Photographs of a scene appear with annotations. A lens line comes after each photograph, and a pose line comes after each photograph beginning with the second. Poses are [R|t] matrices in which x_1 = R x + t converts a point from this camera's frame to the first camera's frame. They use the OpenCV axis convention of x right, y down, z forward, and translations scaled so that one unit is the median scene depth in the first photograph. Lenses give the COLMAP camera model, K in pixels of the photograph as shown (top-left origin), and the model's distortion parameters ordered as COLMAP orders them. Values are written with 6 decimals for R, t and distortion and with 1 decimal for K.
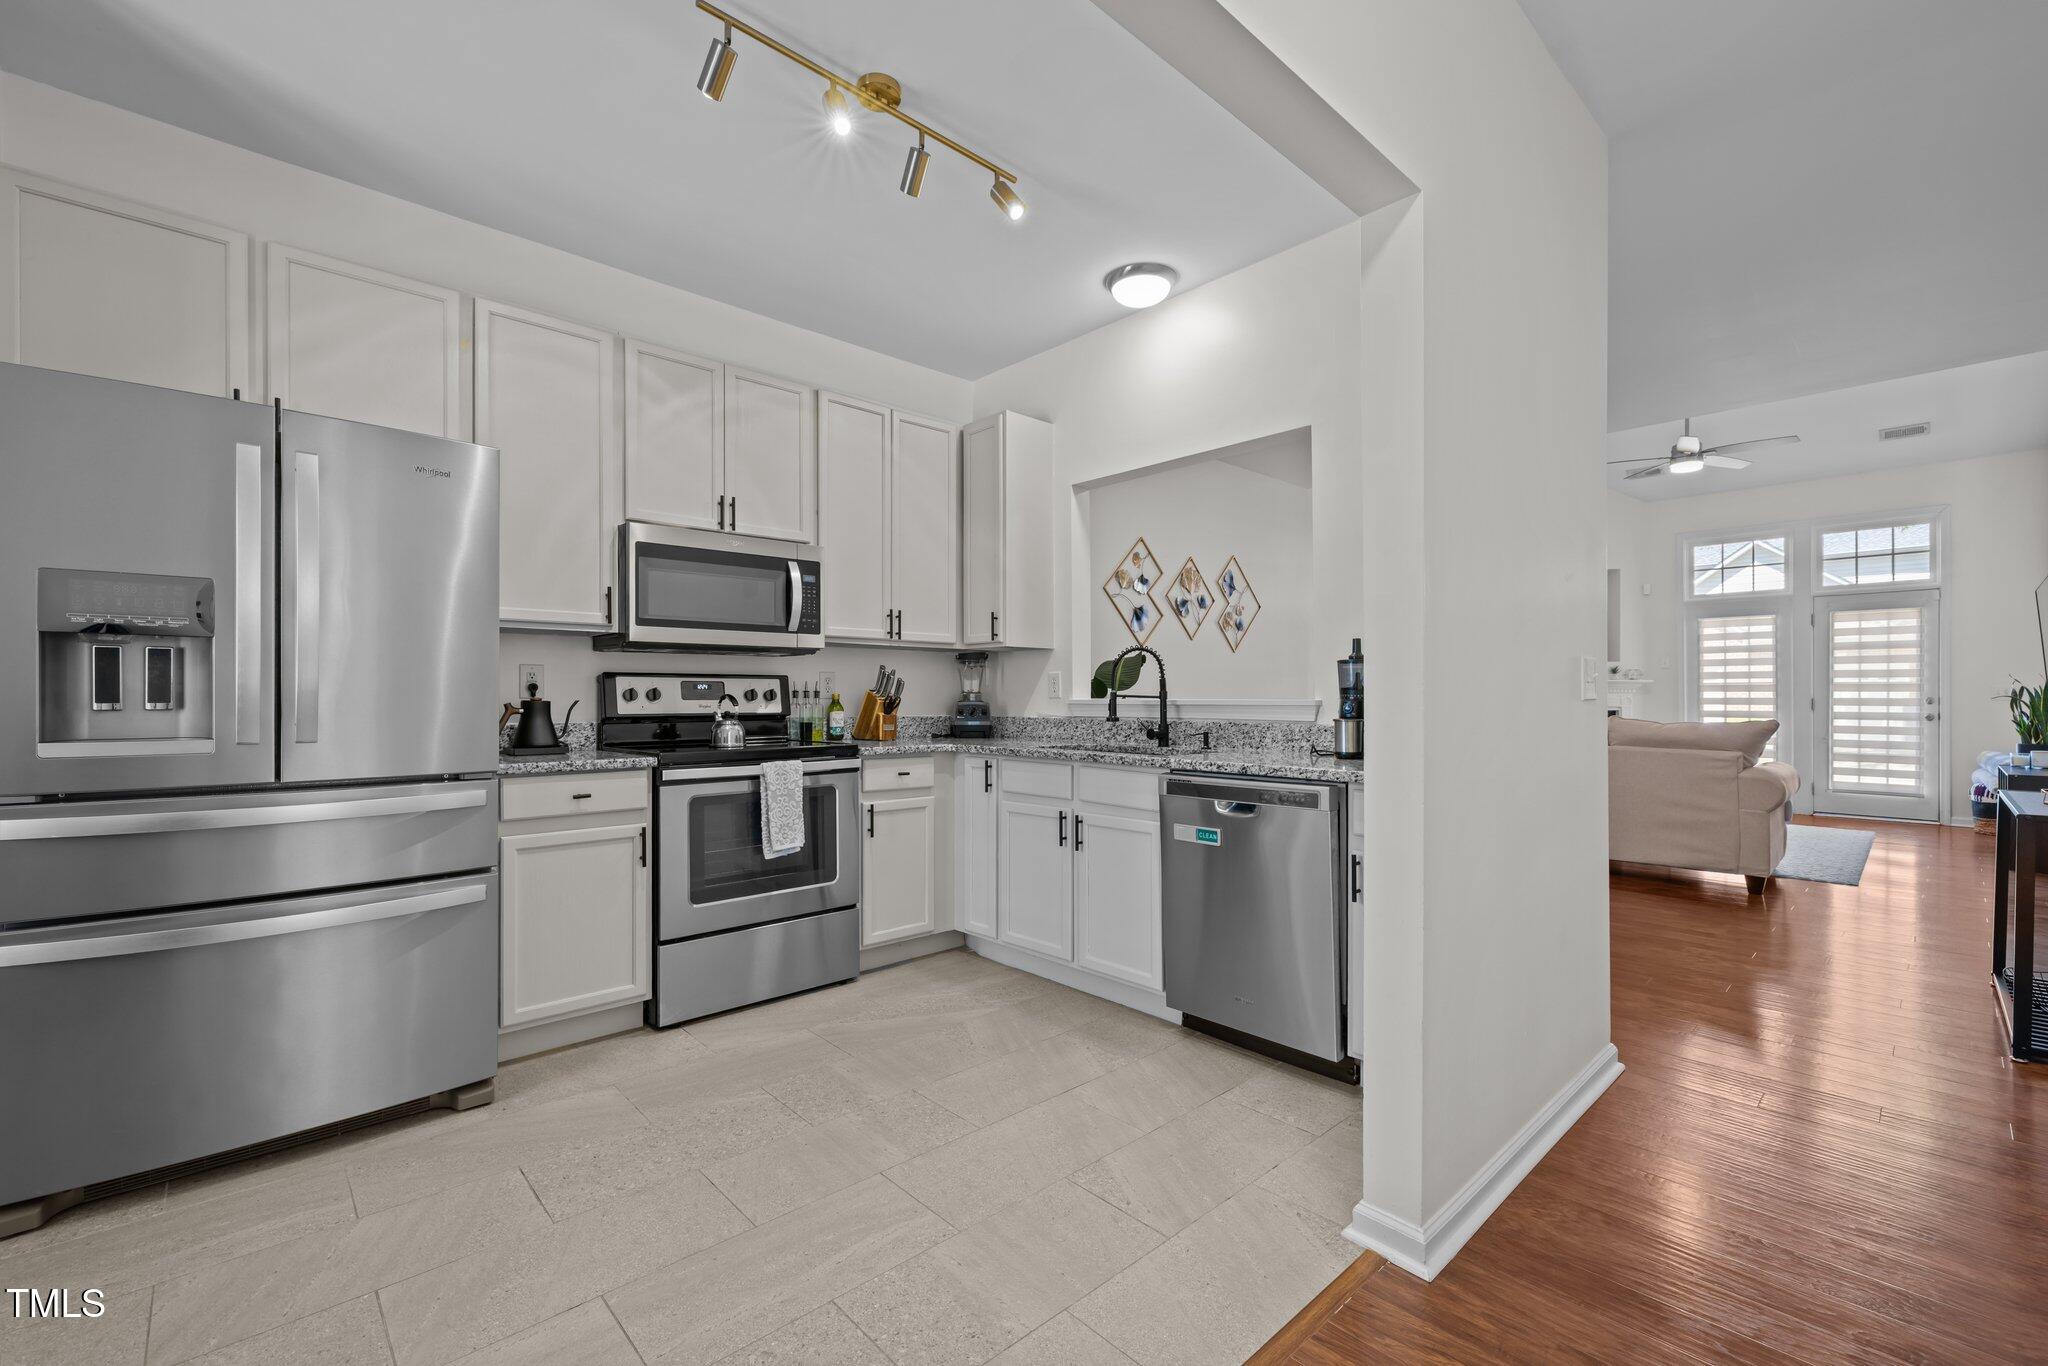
lens RADIAL K [[860.9, 0, 1037.4], [0, 860.9, 694.2], [0, 0, 1]] dist [0.001297, -0.000300]
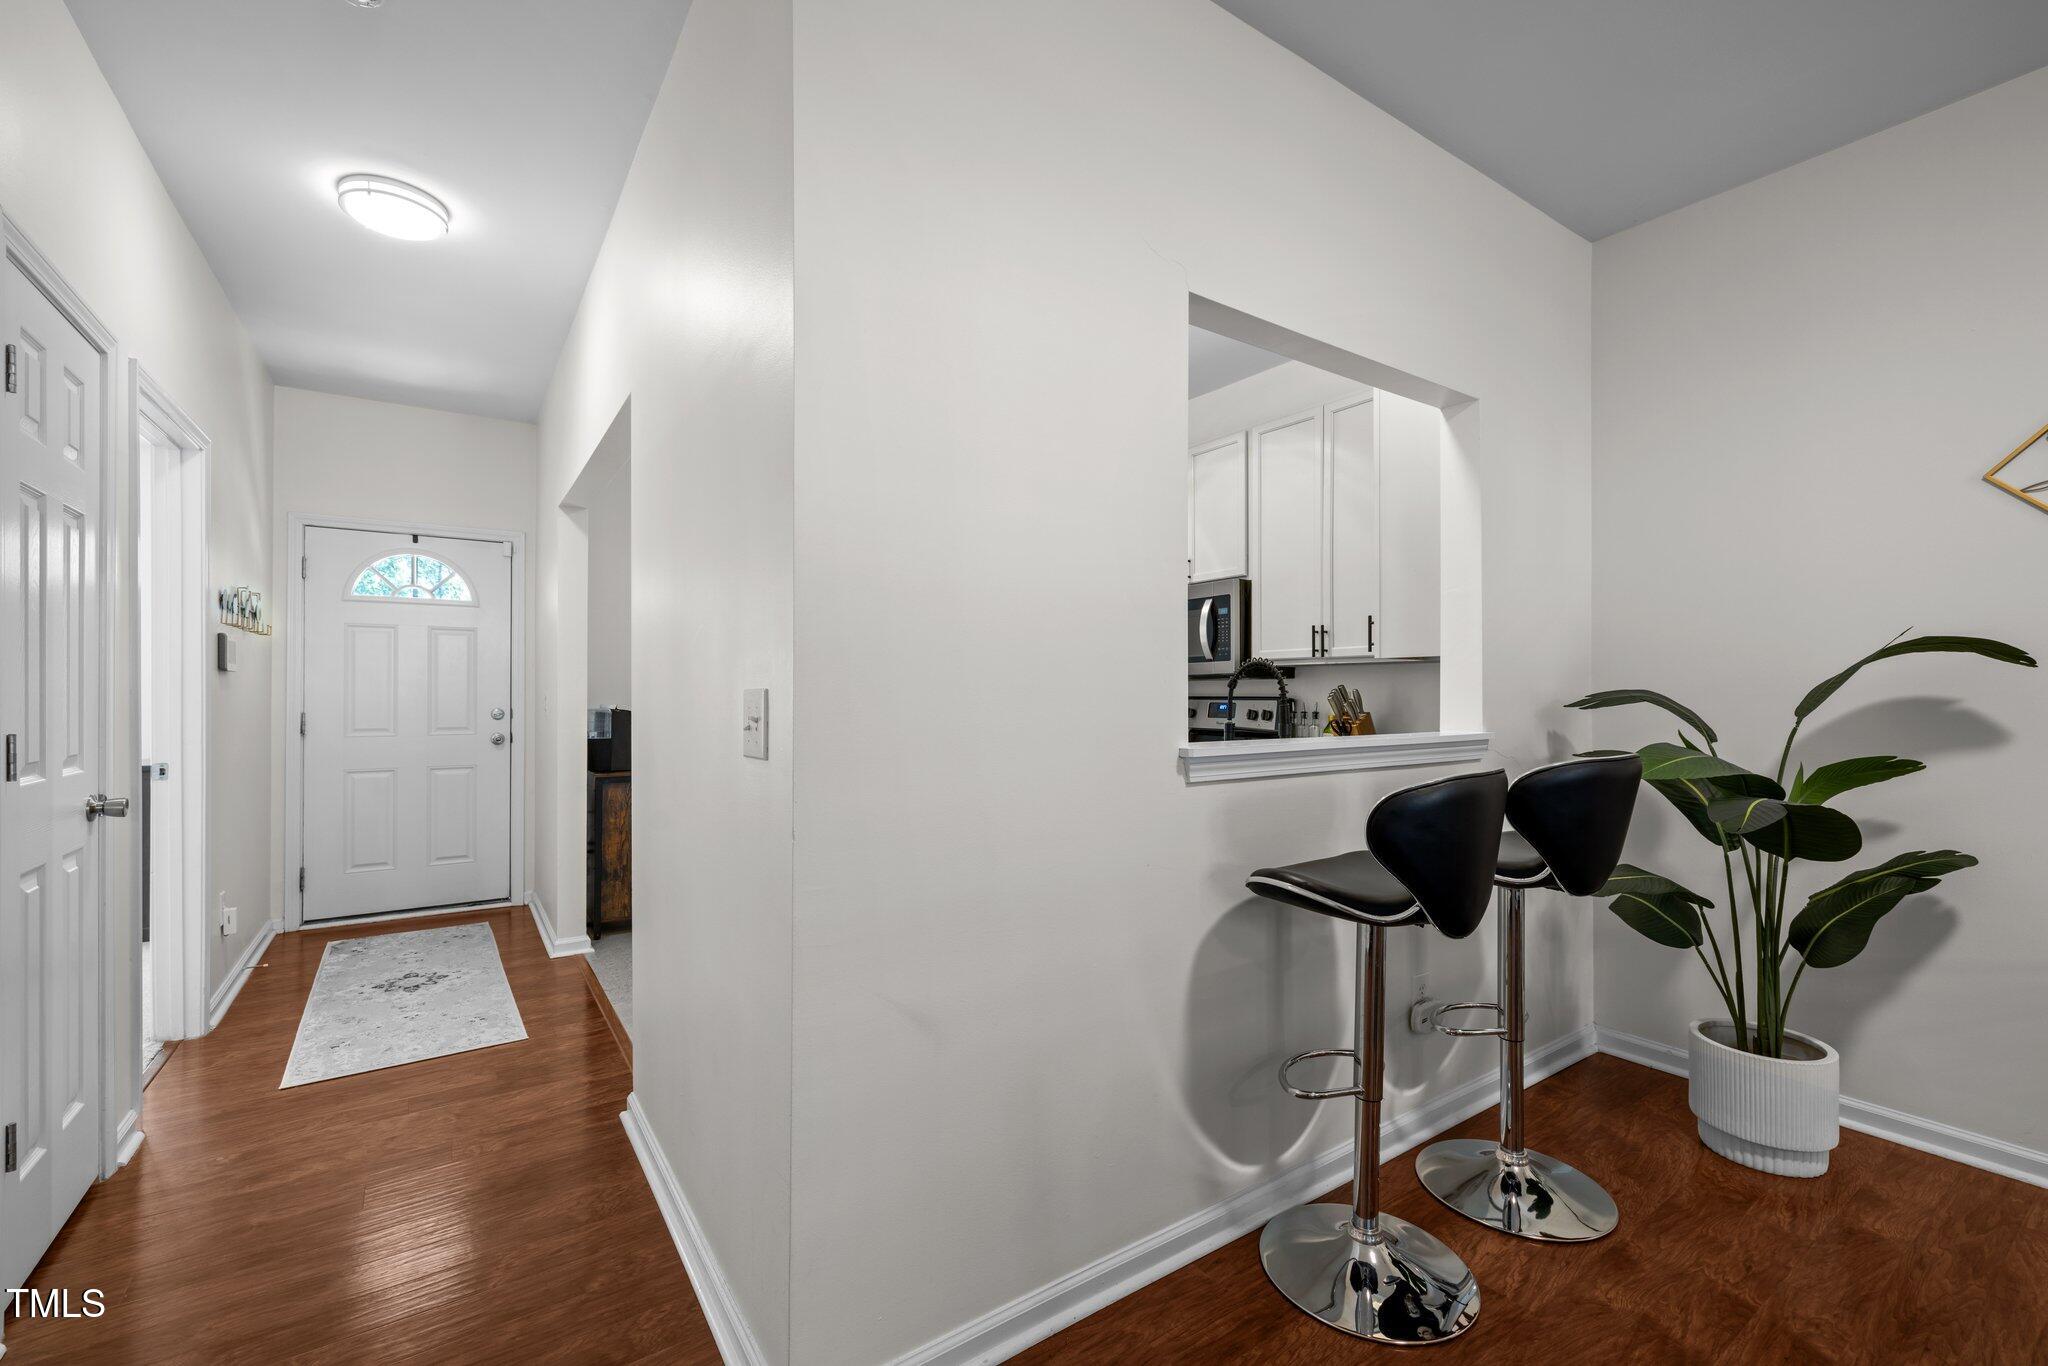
lens RADIAL K [[860.9, 0, 1017.0], [0, 860.9, 686.7], [0, 0, 1]] dist [0.001297, -0.000300]
pose [[-0.159437, -0.008107, -0.987175, 0.870866], [0.000280, 0.999966, -0.008257, -0.027583], [0.987208, -0.001593, -0.159430, 0.911867]]
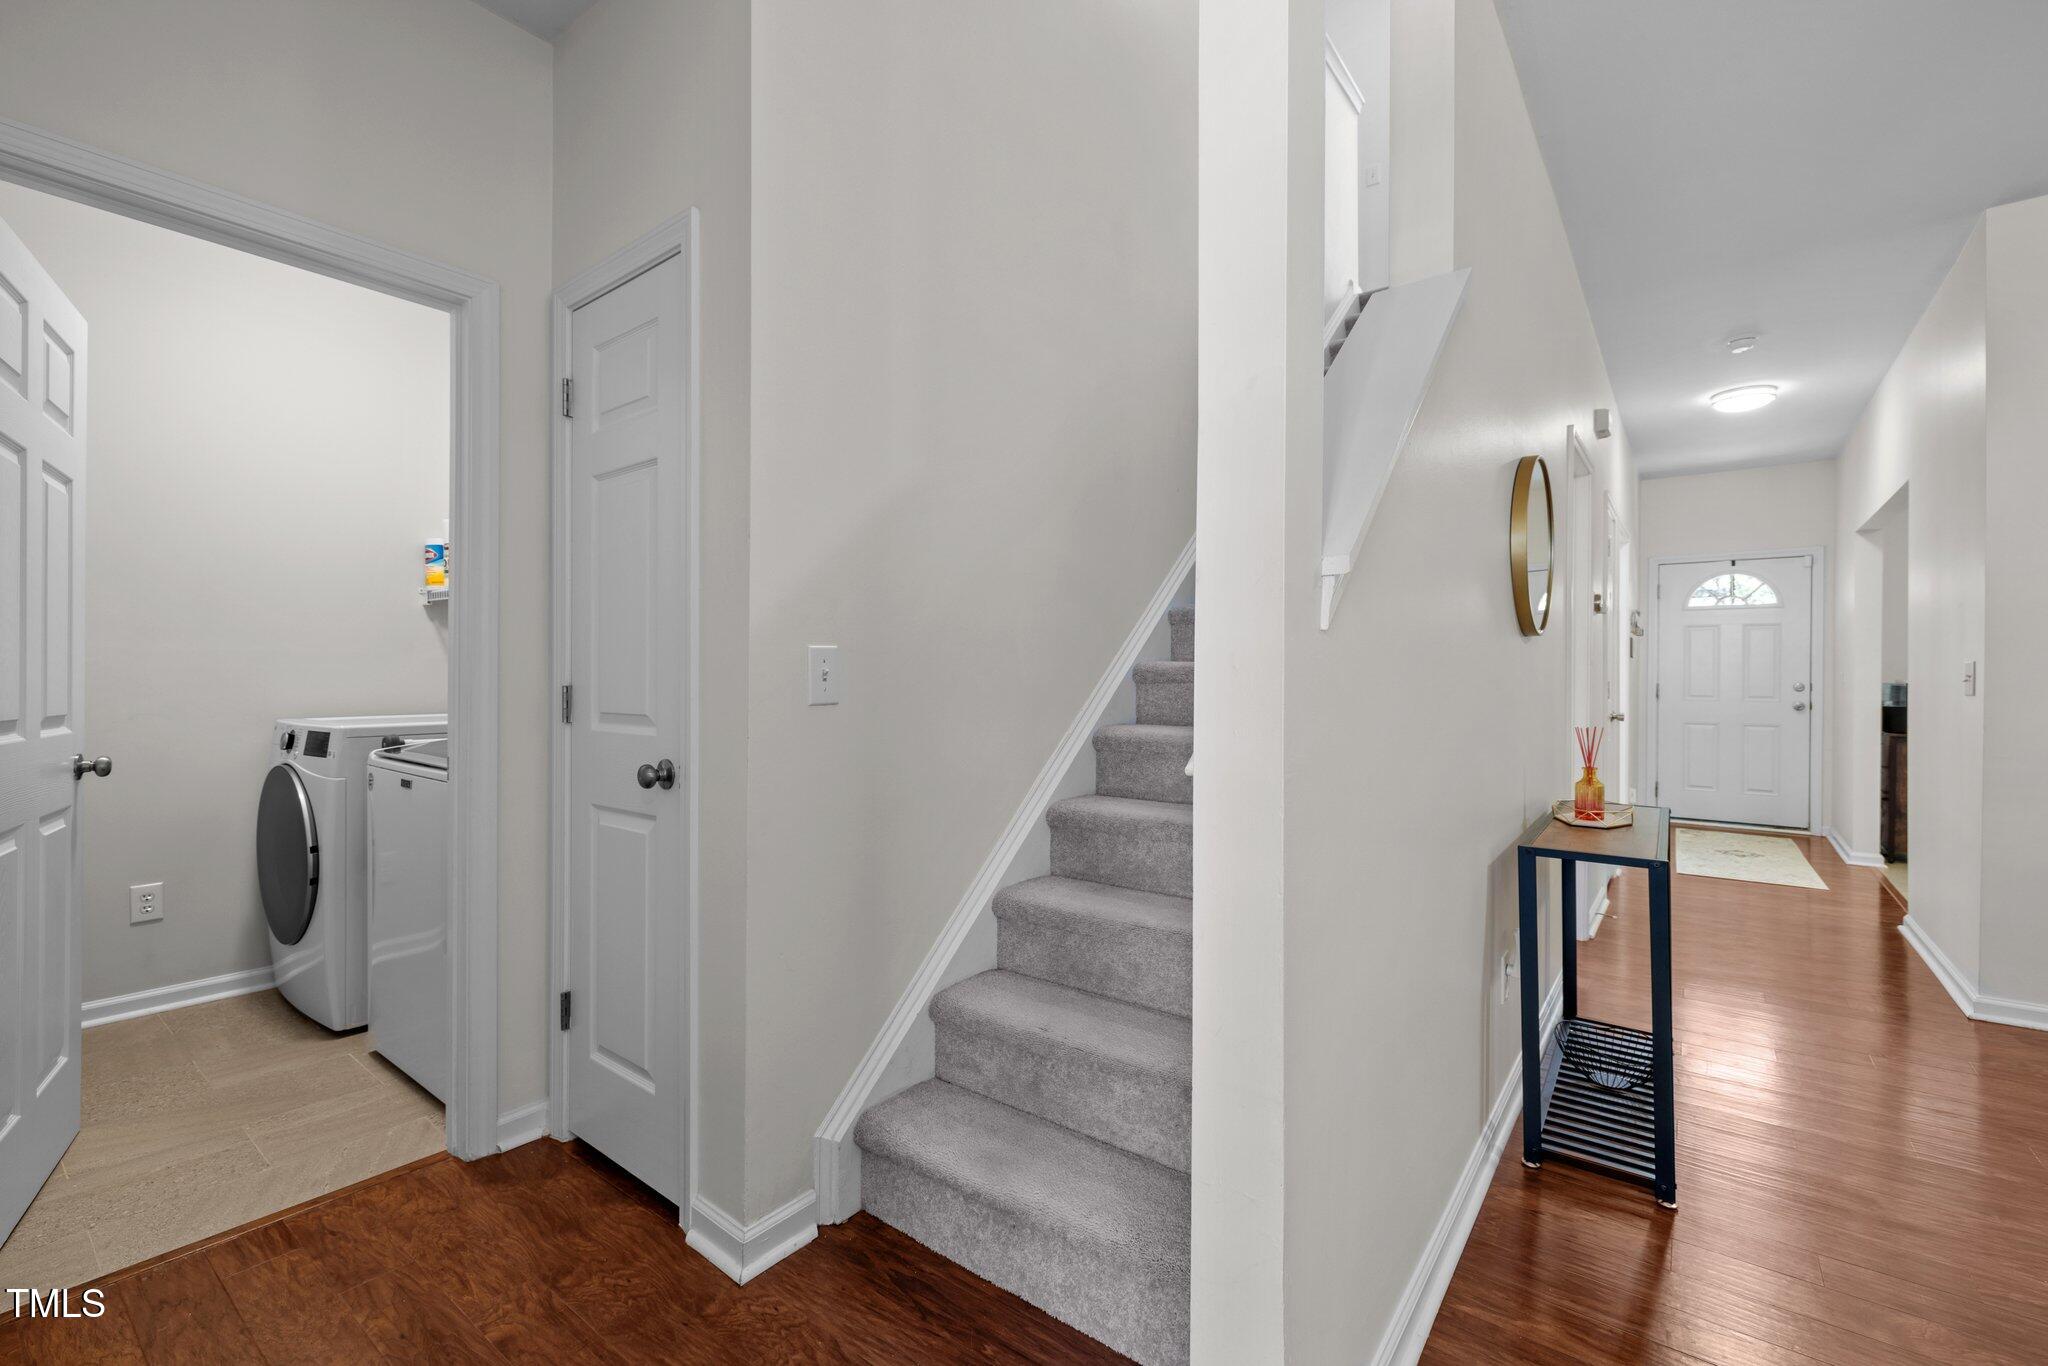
lens RADIAL K [[860.9, 0, 1026.1], [0, 860.9, 679.8], [0, 0, 1]] dist [0.001297, -0.000300]
pose [[-0.988369, -0.006219, -0.151947, 1.563062], [-0.006849, 0.999970, 0.003627, -0.006175], [0.151920, 0.004626, -0.988382, 1.446678]]
